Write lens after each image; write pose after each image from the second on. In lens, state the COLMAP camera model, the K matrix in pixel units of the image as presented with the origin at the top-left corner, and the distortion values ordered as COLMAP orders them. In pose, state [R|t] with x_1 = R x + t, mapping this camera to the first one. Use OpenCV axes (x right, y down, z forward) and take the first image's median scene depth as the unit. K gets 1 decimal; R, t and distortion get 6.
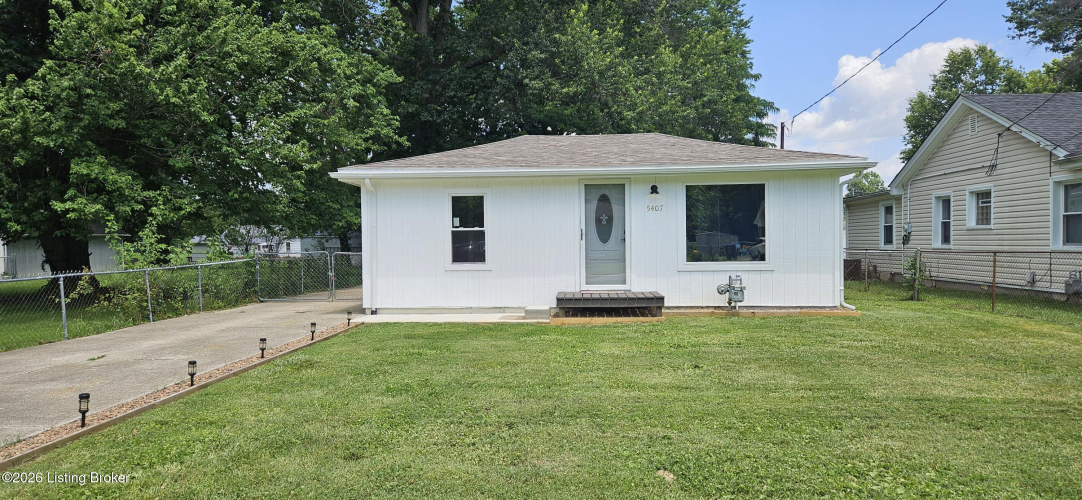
lens RADIAL K [[726.6, 0, 541.0], [0, 726.6, 250.0], [0, 0, 1]] dist [-0.000992, -0.000952]
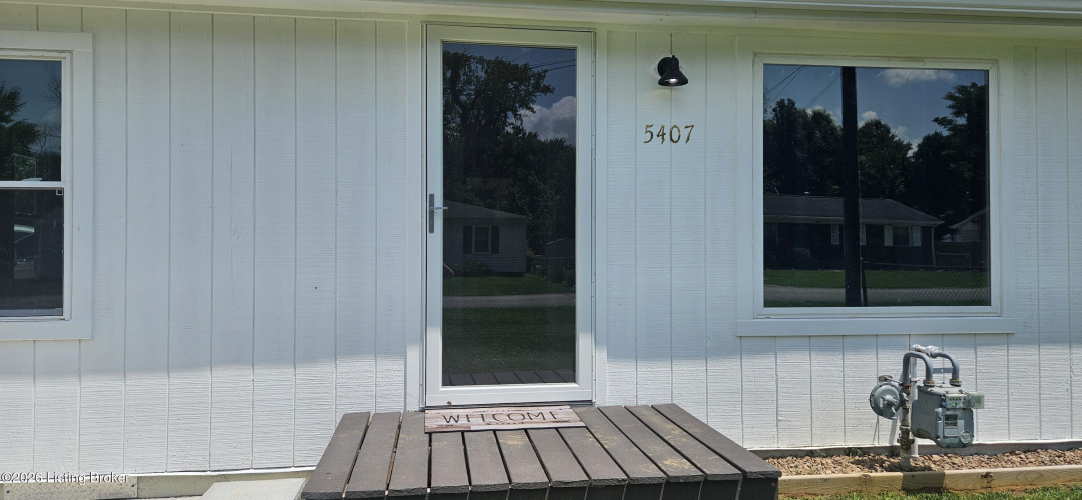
lens RADIAL K [[726.6, 0, 541.0], [0, 726.6, 250.0], [0, 0, 1]] dist [-0.000992, -0.000952]
pose [[0.977187, 0.013757, 0.211935, 0.038352], [-0.011387, 0.999858, -0.012404, -0.003682], [-0.212076, 0.009707, 0.977205, 0.710090]]
